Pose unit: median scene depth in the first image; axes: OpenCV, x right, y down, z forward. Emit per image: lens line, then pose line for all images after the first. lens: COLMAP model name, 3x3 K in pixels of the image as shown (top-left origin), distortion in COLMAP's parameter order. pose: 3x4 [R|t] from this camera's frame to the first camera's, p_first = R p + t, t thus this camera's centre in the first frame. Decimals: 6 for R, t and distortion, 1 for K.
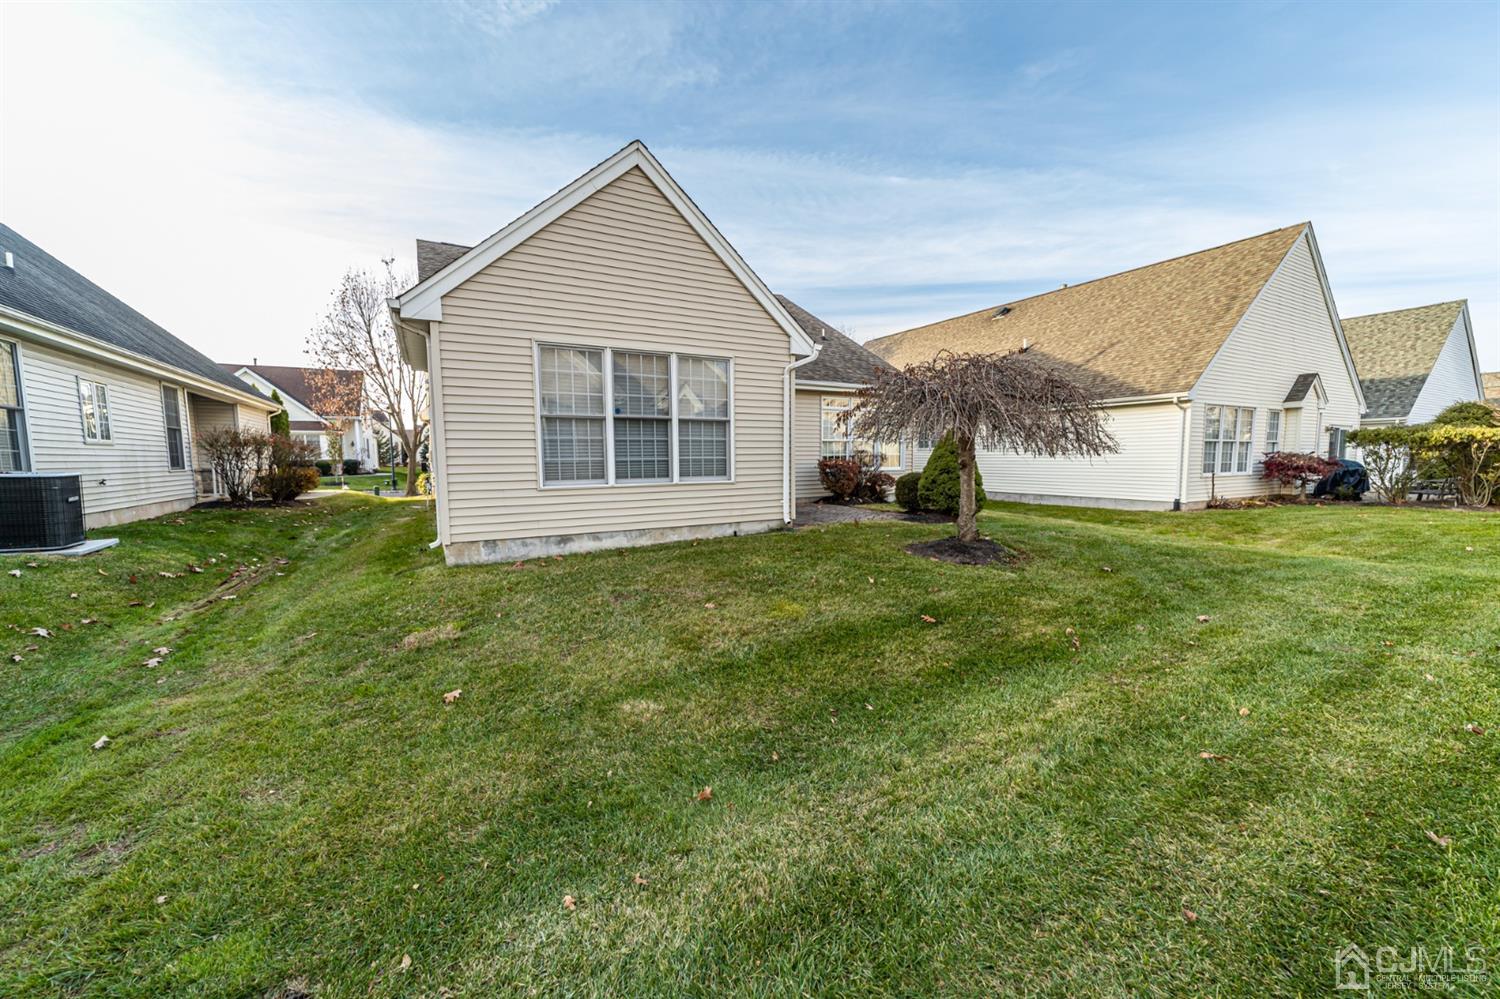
lens RADIAL K [[573.4, 0, 744.8], [0, 573.4, 508.8], [0, 0, 1]] dist [0.000227, 0.000361]
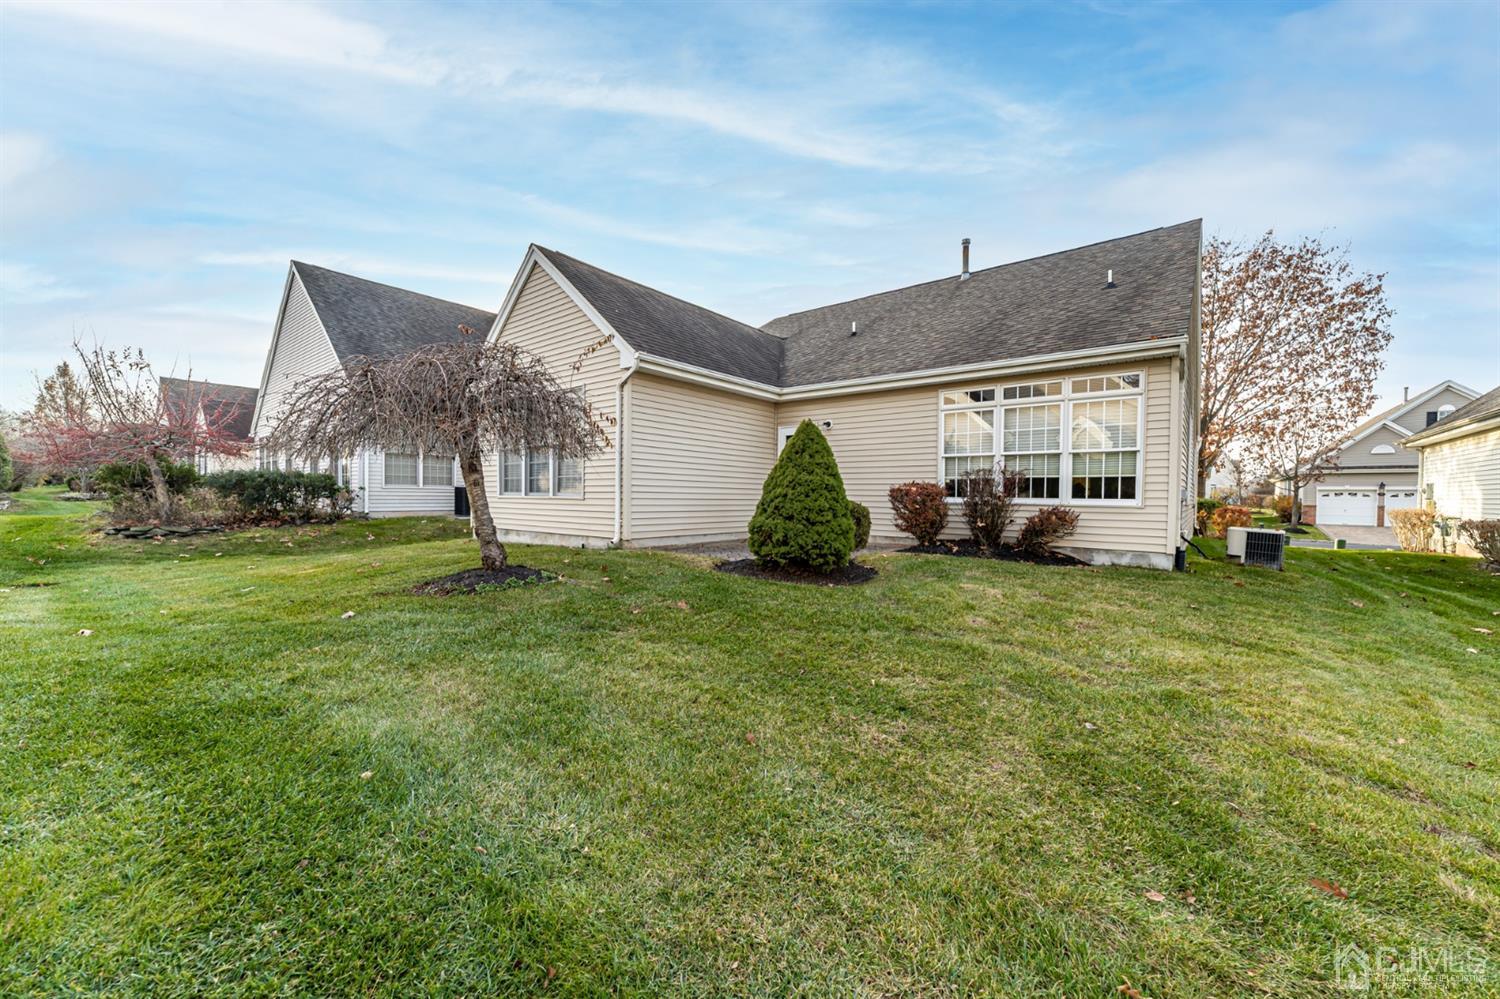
lens RADIAL K [[573.4, 0, 744.8], [0, 573.4, 508.8], [0, 0, 1]] dist [0.000227, 0.000361]
pose [[0.366396, 0.032332, -0.929897, 1.129777], [-0.102556, 0.994710, -0.005823, -0.052219], [0.924790, 0.097500, 0.367774, 0.922131]]
